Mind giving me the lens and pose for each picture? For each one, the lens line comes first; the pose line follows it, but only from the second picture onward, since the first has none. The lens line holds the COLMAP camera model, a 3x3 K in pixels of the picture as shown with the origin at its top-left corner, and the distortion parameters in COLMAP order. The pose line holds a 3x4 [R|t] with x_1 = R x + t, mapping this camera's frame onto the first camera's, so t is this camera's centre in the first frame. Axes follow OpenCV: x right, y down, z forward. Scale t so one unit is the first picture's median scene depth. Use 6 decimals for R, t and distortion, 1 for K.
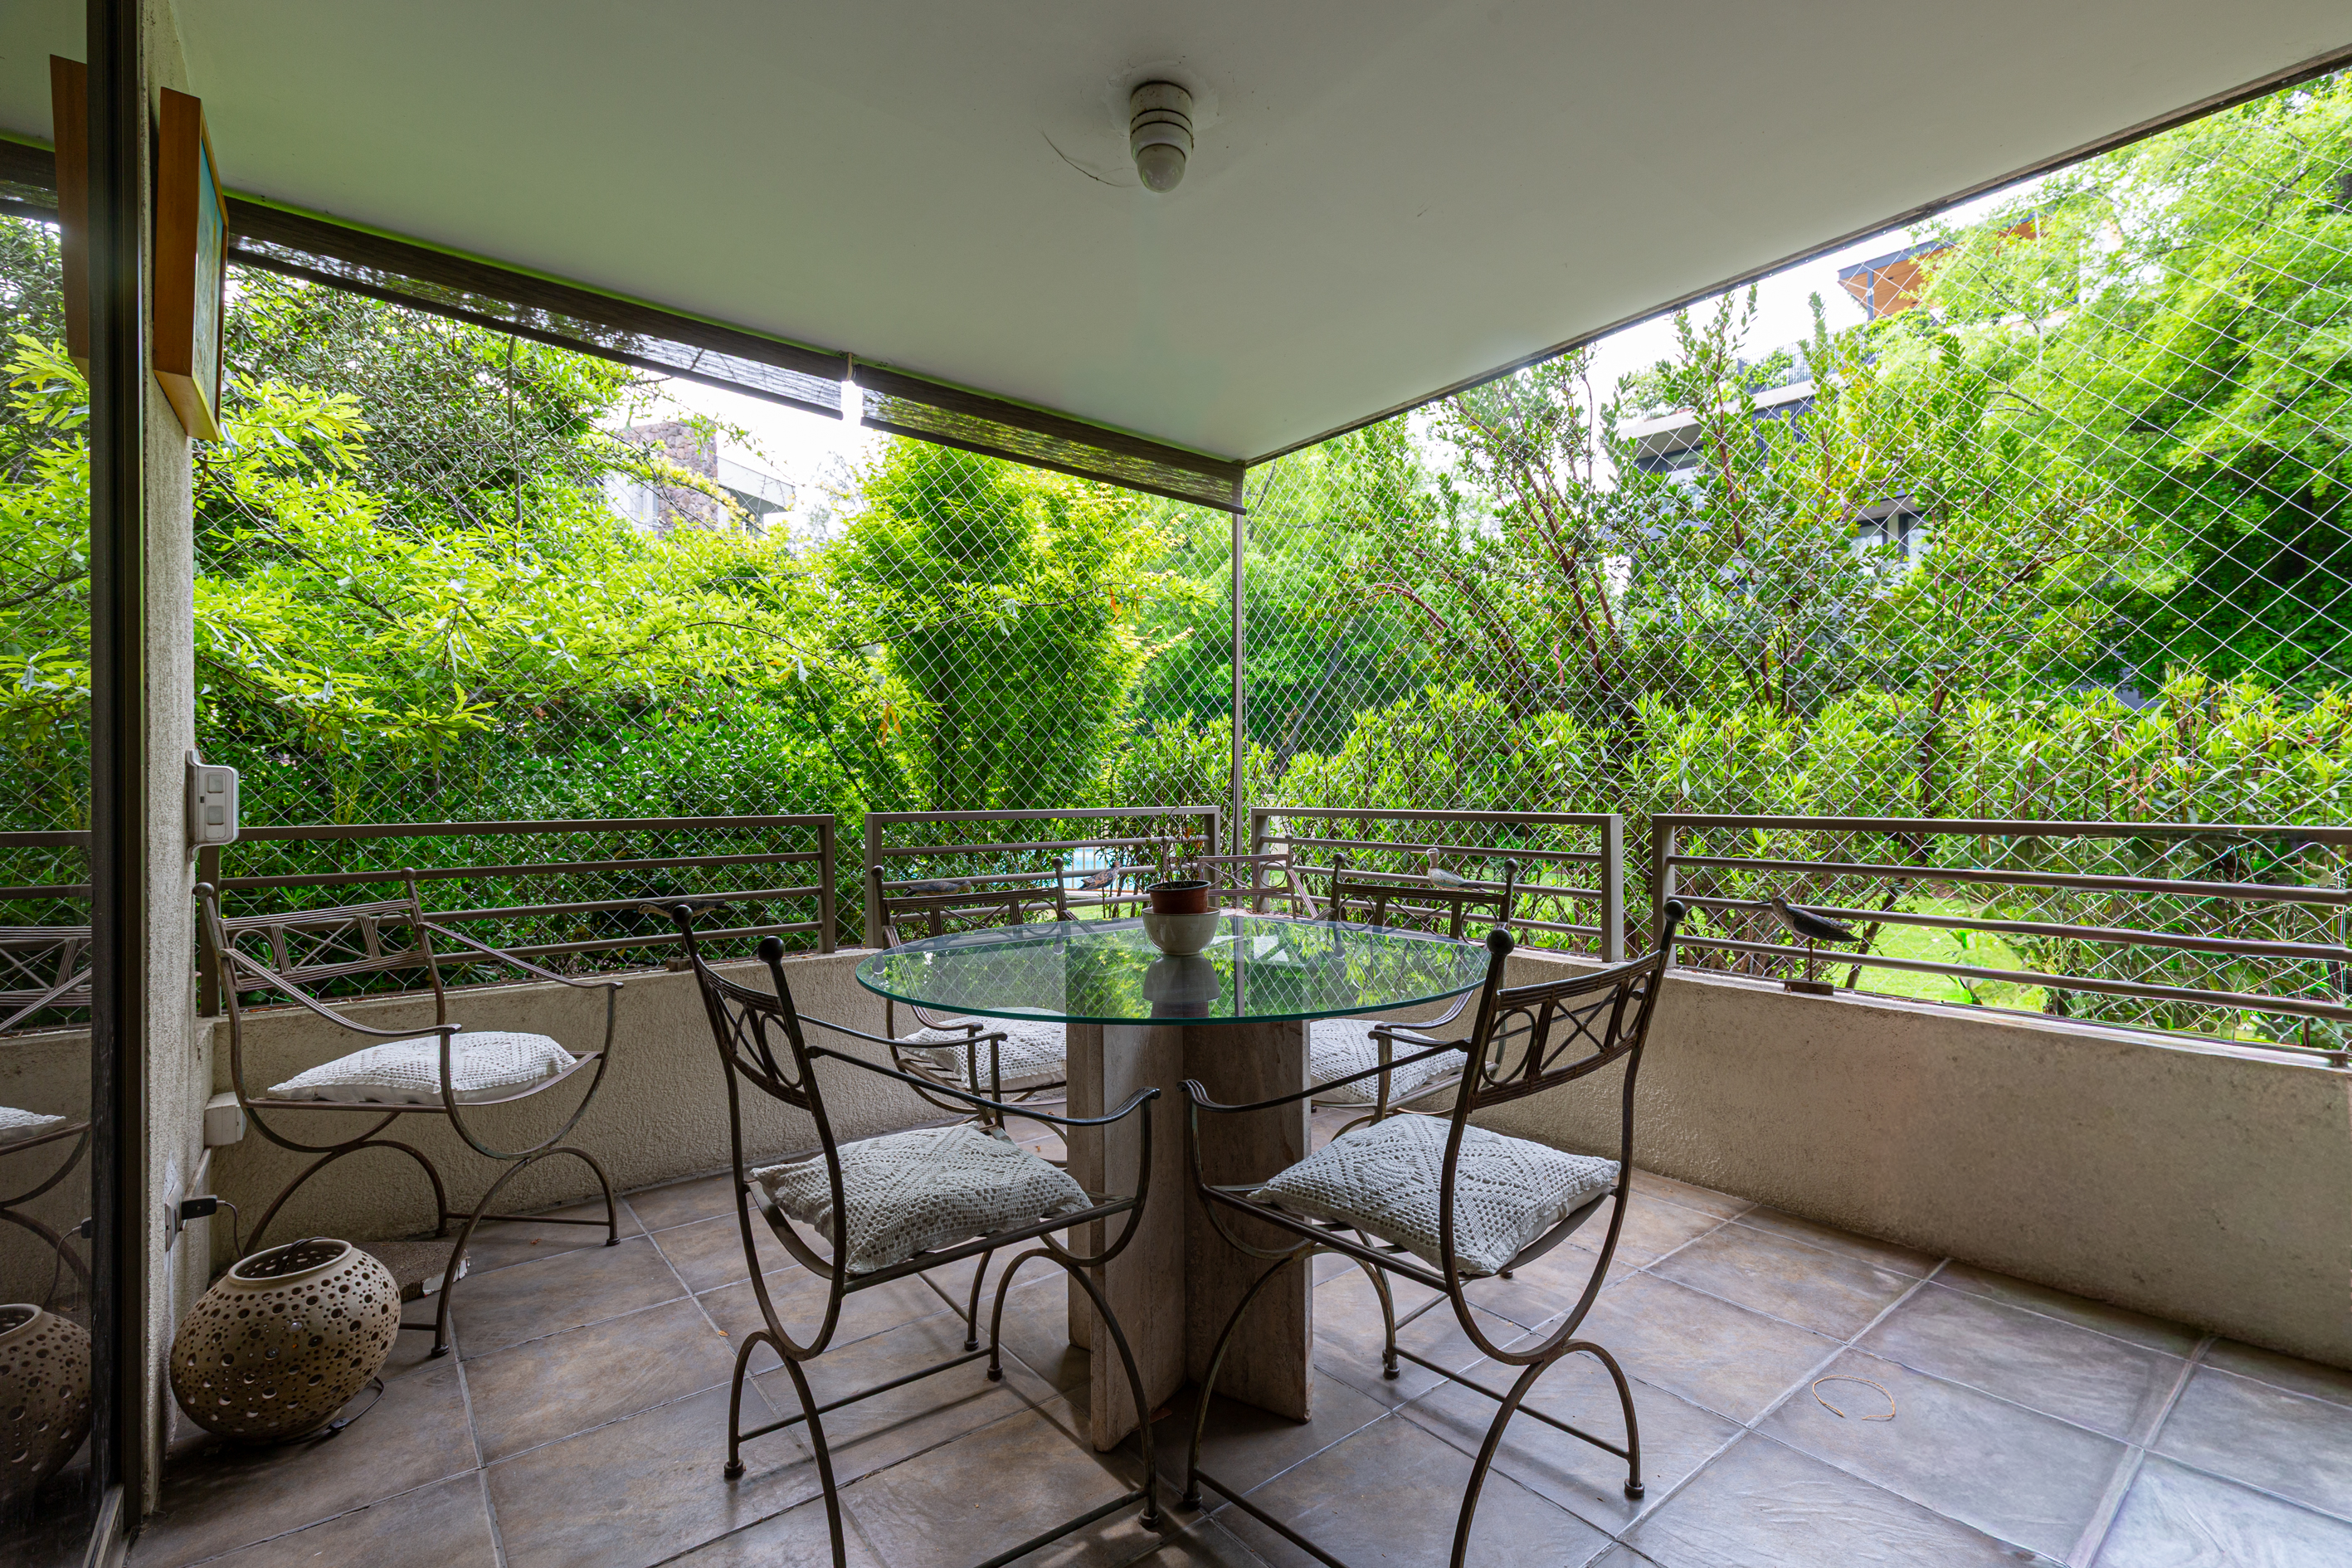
lens RADIAL K [[1058.3, 0, 1176.0], [0, 1058.3, 784.0], [0, 0, 1]] dist [0.000770, -0.000011]
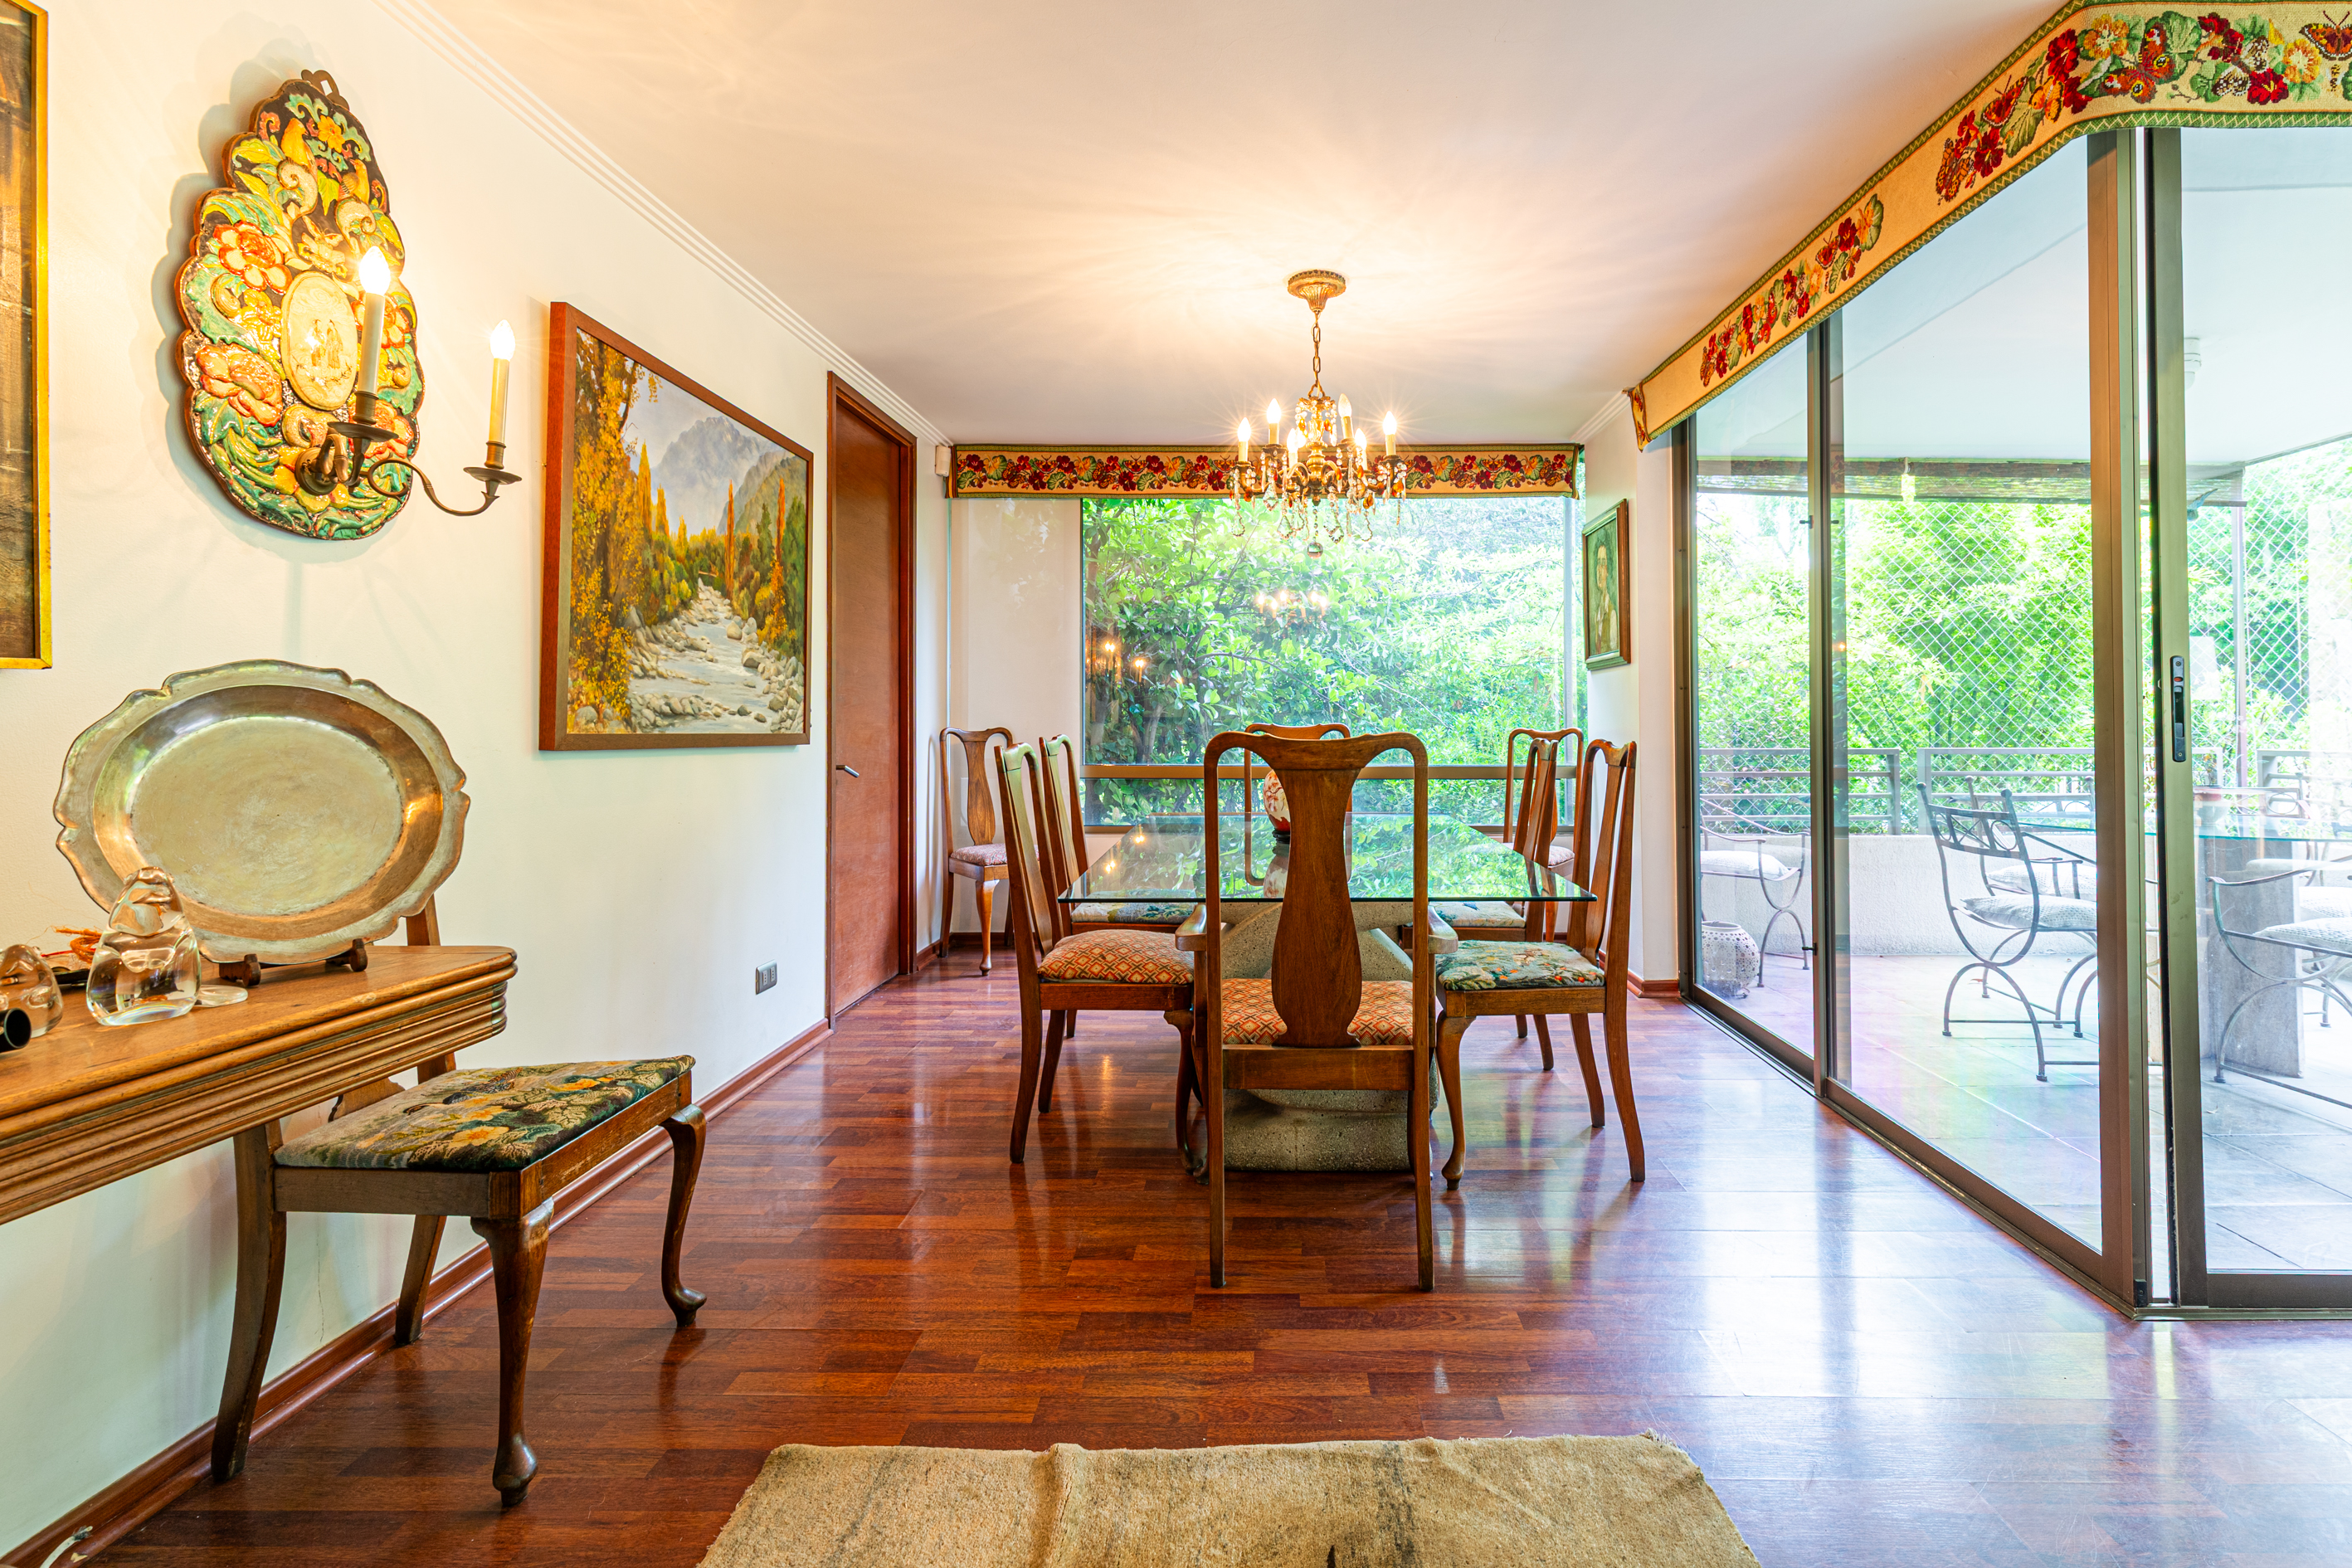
lens RADIAL K [[1076.9, 0, 1277.6], [0, 1076.9, 702.9], [0, 0, 1]] dist [0.005753, 0.000099]
pose [[0.783330, -0.012576, -0.621479, -0.038751], [0.000063, 0.999797, -0.020152, -0.005929], [0.621606, 0.015746, 0.783172, -0.707784]]
